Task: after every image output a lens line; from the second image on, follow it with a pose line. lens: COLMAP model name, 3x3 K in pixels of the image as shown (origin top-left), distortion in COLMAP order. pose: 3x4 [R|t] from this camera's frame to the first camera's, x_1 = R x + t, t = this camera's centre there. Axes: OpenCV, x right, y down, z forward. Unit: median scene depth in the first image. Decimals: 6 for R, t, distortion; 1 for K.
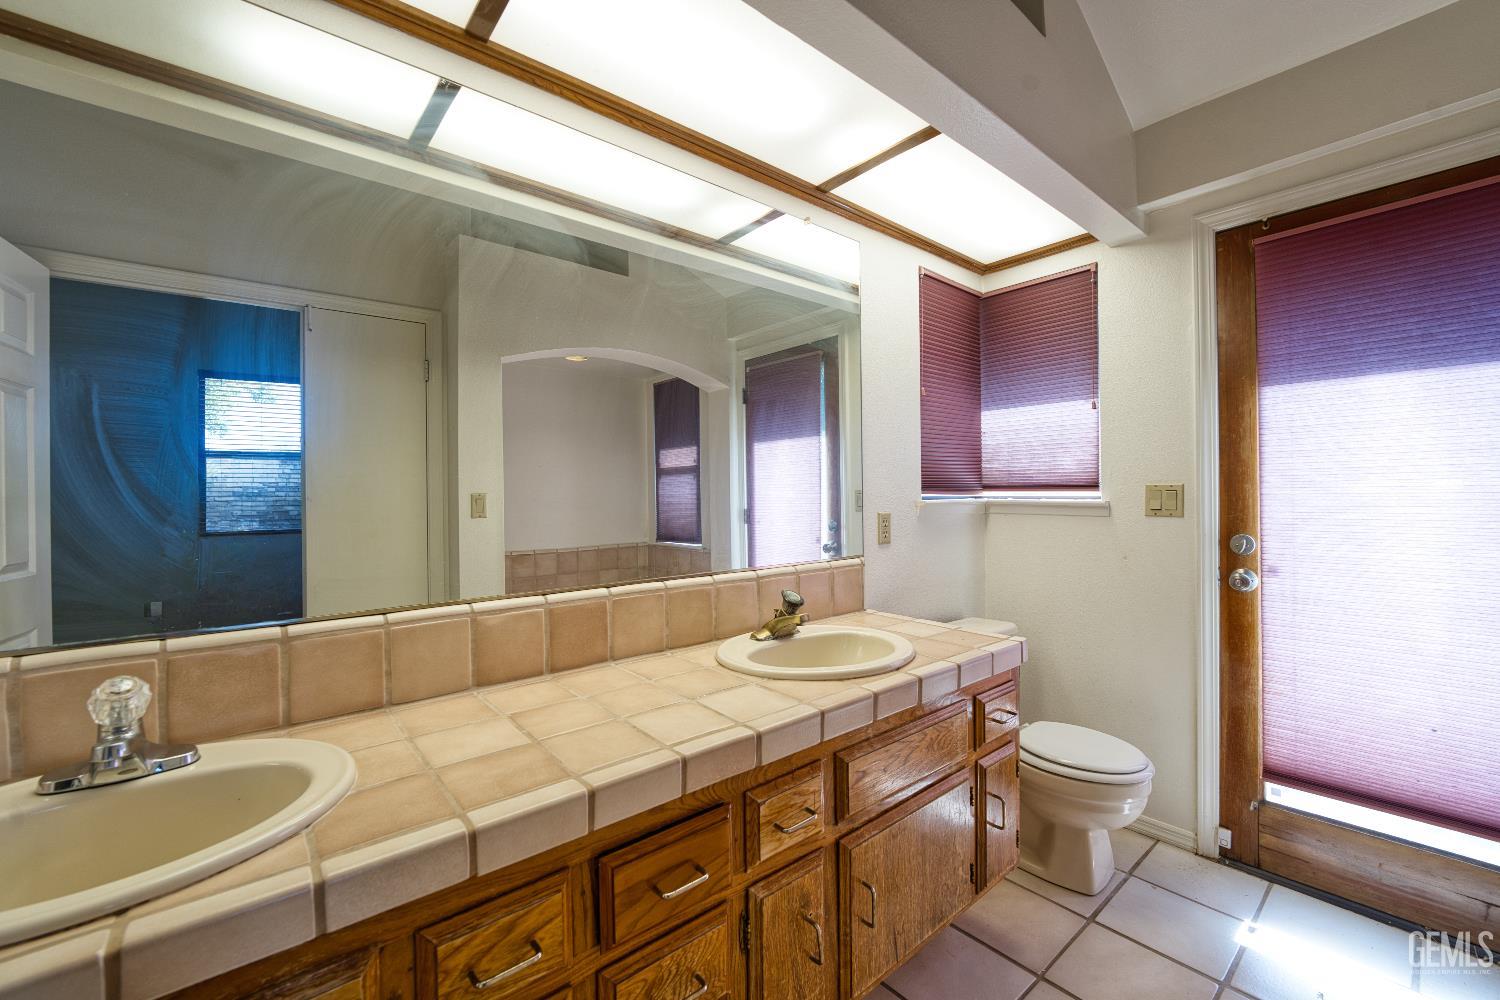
lens RADIAL K [[609.6, 0, 751.2], [0, 609.6, 497.3], [0, 0, 1]] dist [-0.011595, -0.000452]
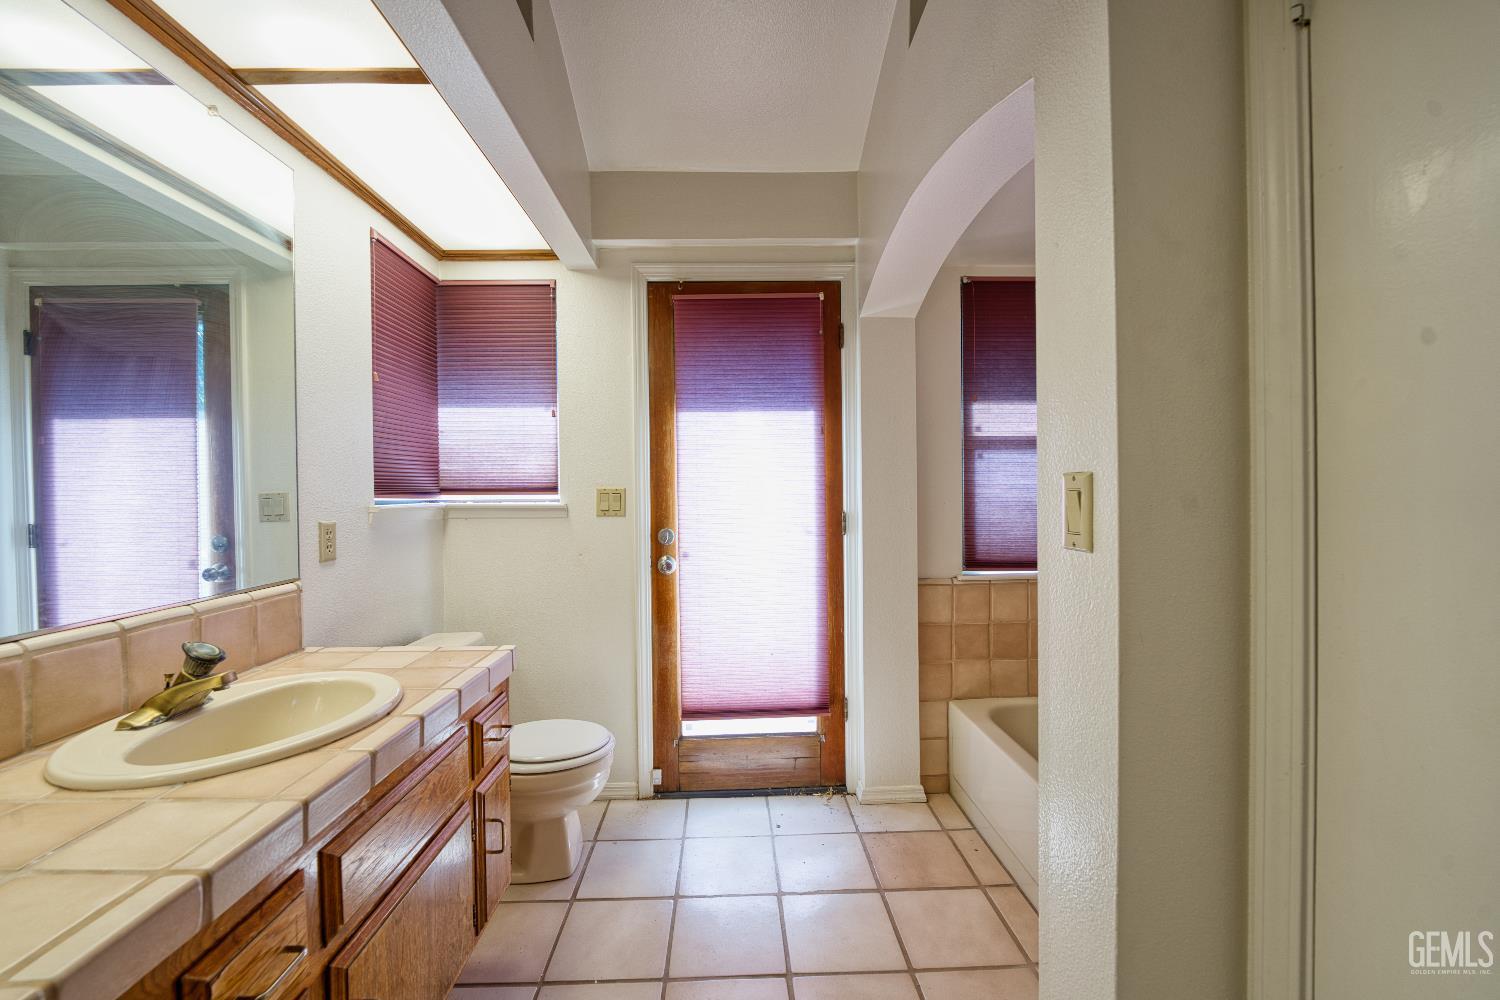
lens RADIAL K [[609.6, 0, 751.7], [0, 609.6, 495.1], [0, 0, 1]] dist [-0.011595, -0.000452]
pose [[0.615223, -0.003083, 0.788347, -0.071977], [0.011177, 0.999926, -0.004812, 0.000333], [-0.788274, 0.011772, 0.615212, 0.086373]]
